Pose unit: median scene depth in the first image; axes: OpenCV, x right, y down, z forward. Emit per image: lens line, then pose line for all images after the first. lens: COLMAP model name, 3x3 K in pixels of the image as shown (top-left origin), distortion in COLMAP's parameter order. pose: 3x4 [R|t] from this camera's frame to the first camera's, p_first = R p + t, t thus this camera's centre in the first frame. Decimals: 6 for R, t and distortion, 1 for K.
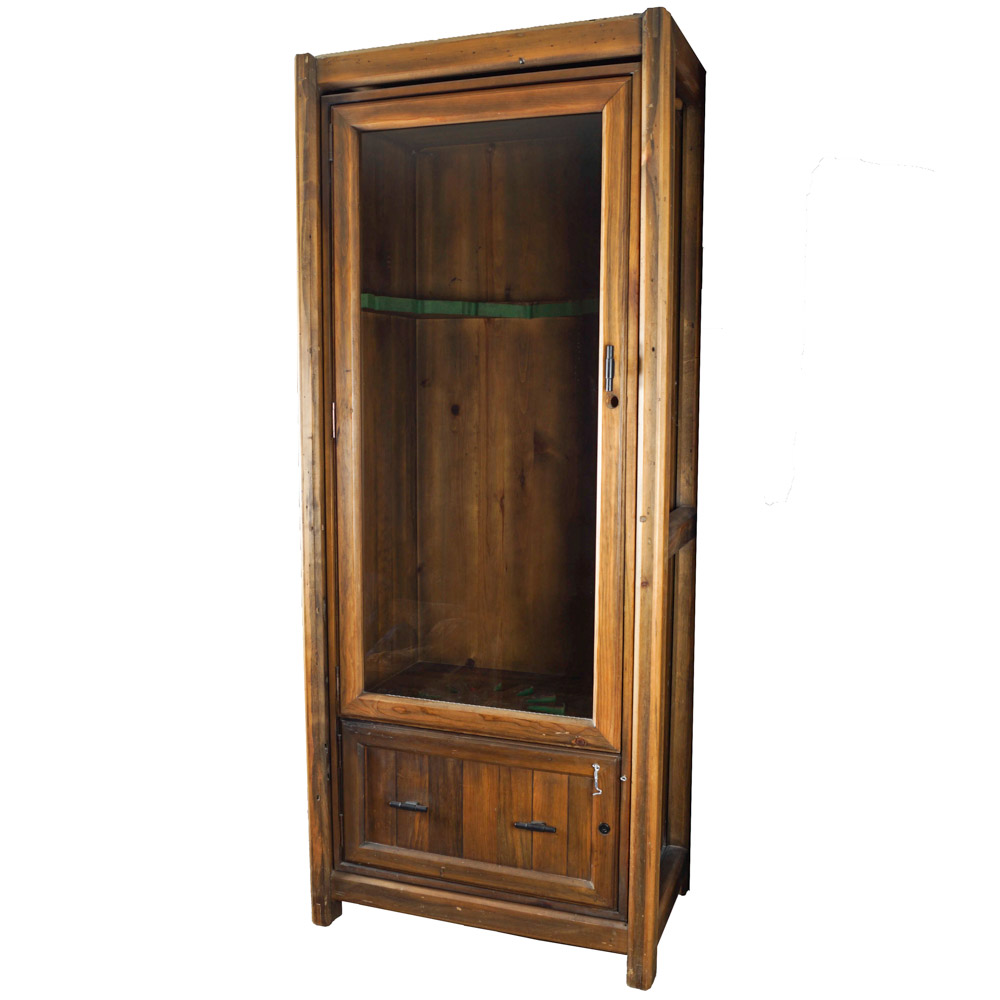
lens RADIAL K [[1185.6, 0, 495.8], [0, 1185.6, 500.0], [0, 0, 1]] dist [-0.090291, 0.000000]
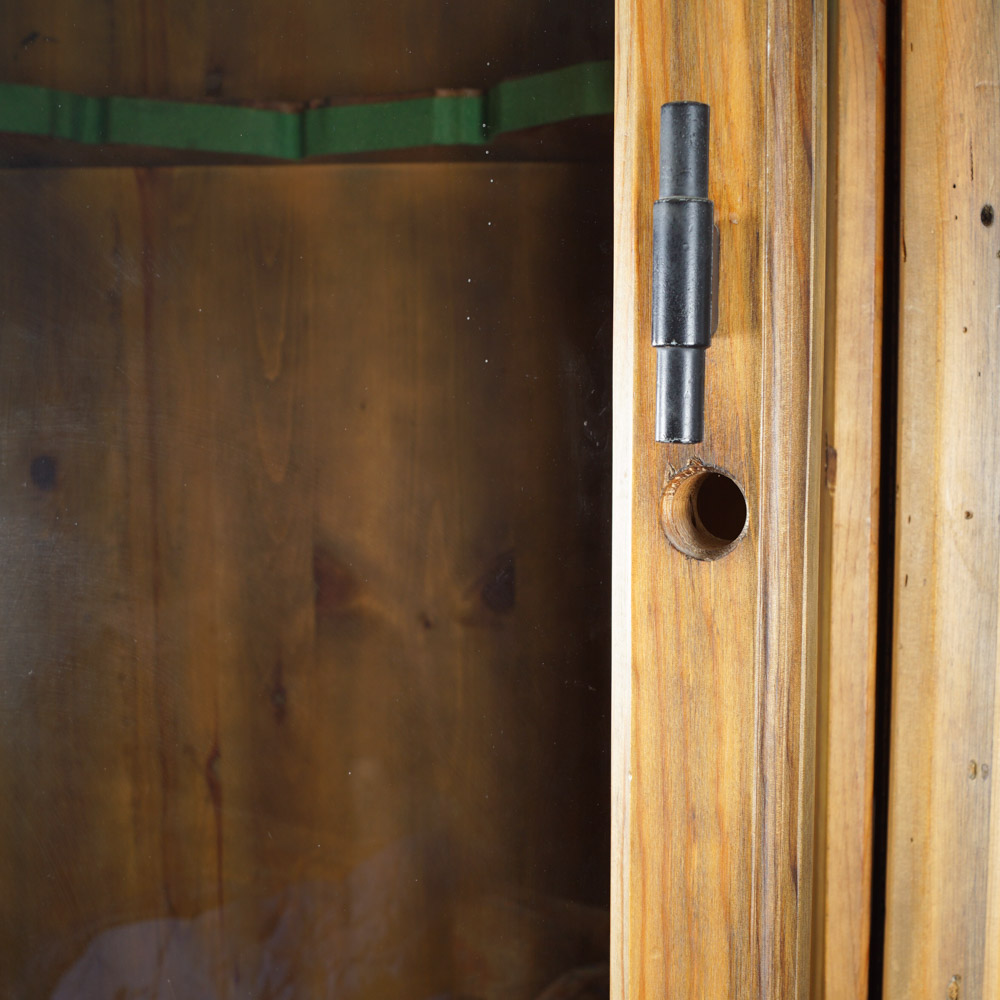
lens RADIAL K [[1185.6, 0, 547.2], [0, 1185.6, 448.1], [0, 0, 1]] dist [-0.090291, 0.000000]
pose [[0.961354, -0.020807, 0.274530, 0.007260], [0.028605, 0.999292, -0.024433, -0.072083], [-0.273827, 0.031341, 0.961268, 0.690774]]
